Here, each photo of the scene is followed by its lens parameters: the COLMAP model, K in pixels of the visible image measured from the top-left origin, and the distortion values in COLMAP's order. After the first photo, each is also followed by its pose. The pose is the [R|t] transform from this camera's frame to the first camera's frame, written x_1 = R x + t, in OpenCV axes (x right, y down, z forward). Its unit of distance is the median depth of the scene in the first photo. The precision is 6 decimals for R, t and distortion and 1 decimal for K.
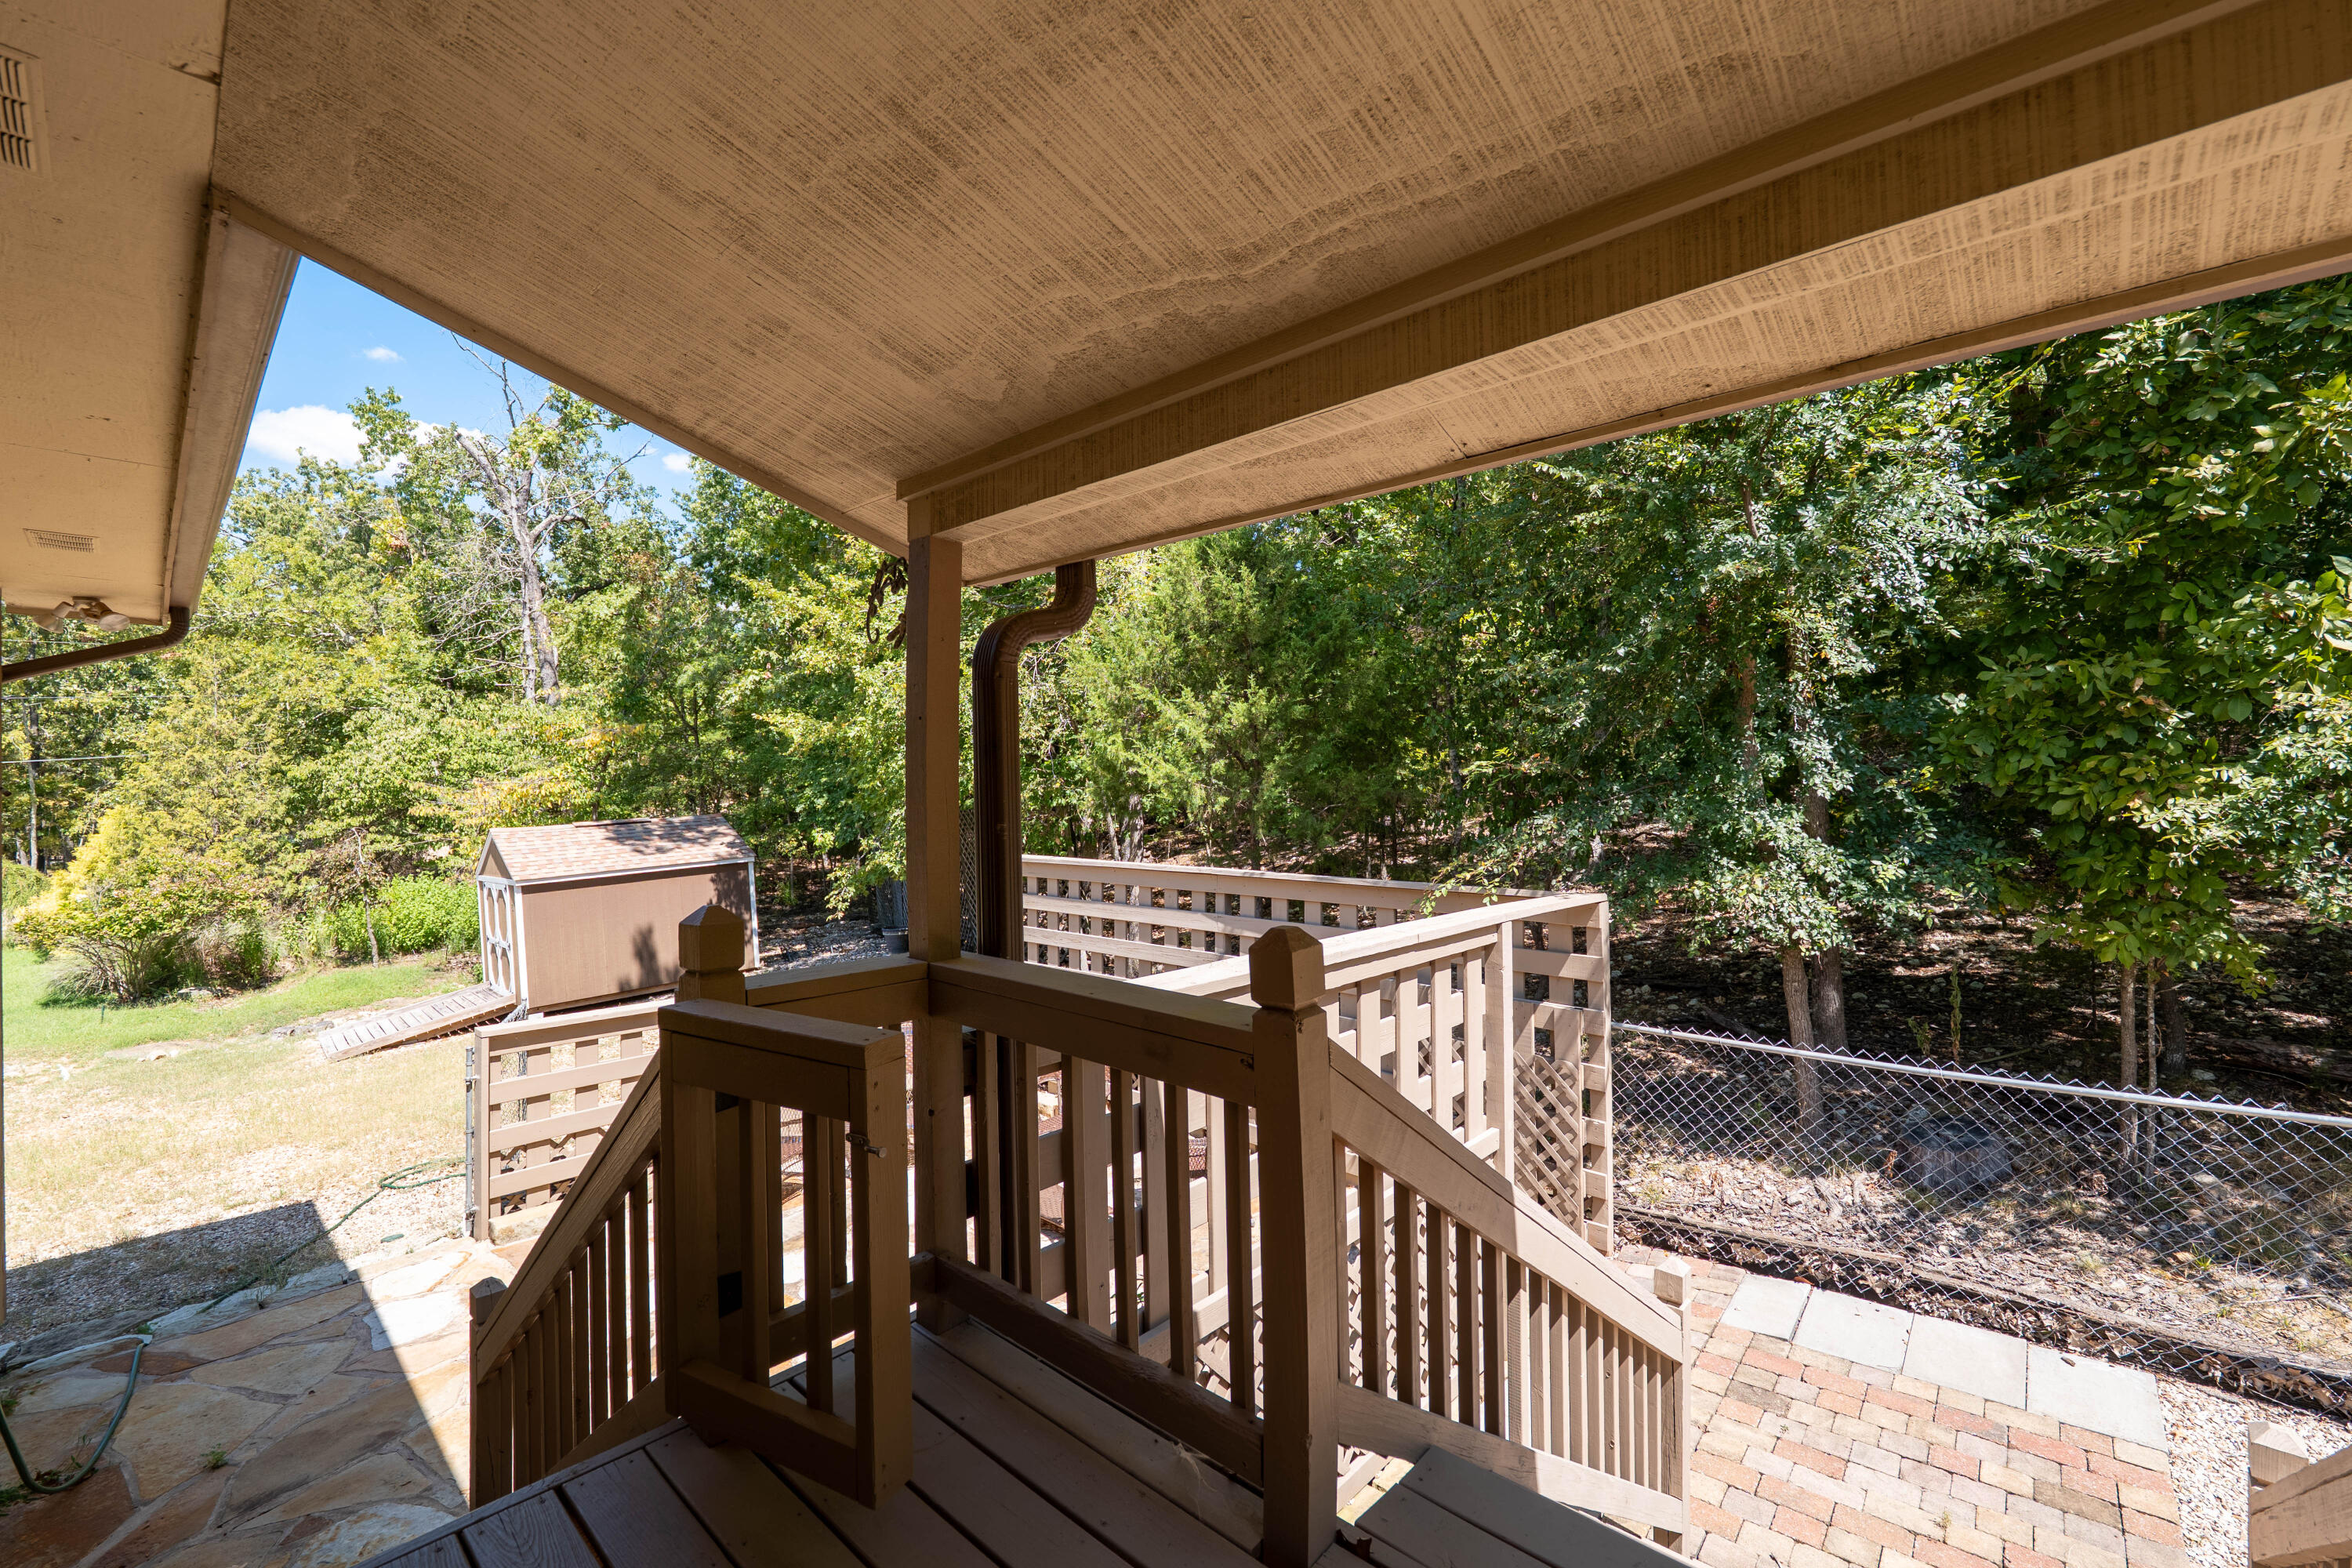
lens RADIAL K [[966.1, 0, 1164.4], [0, 966.1, 777.0], [0, 0, 1]] dist [-0.015351, 0.002239]
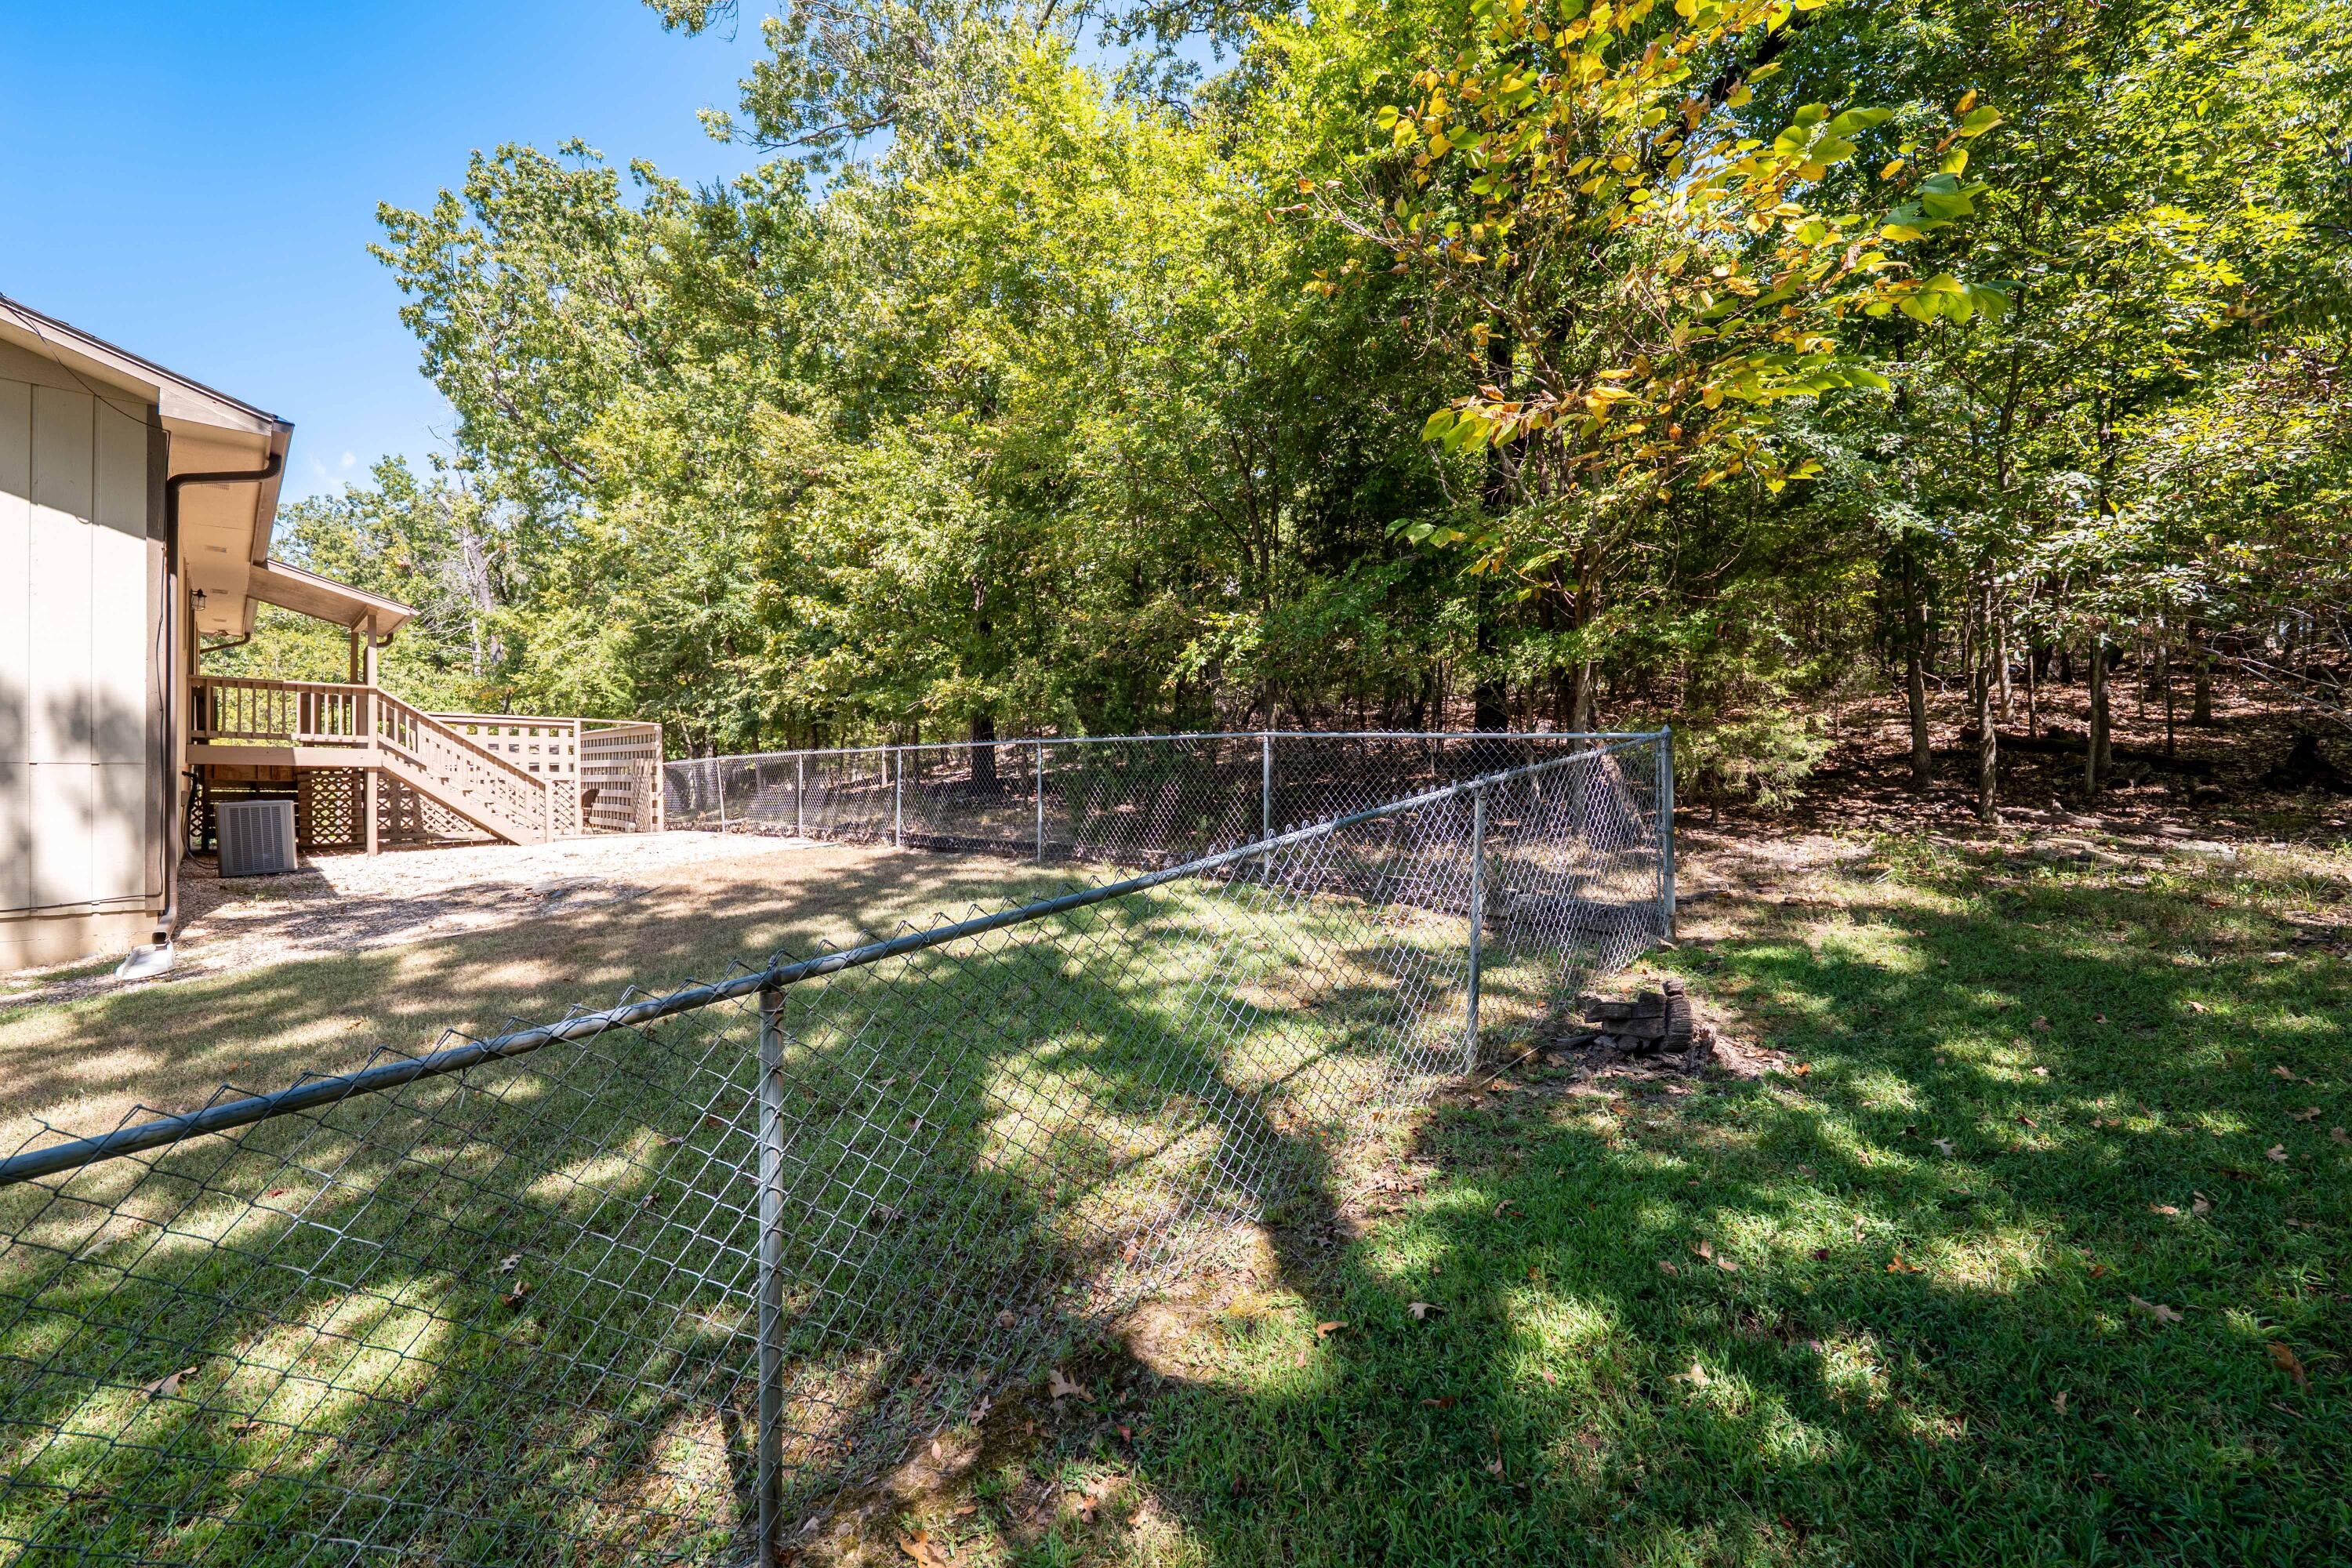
lens RADIAL K [[966.1, 0, 1171.3], [0, 966.1, 782.1], [0, 0, 1]] dist [-0.015351, 0.002239]
pose [[0.998891, 0.018497, -0.043290, 2.643355], [-0.017705, 0.999670, 0.018625, 0.239104], [0.043620, -0.017838, 0.998889, -2.469271]]
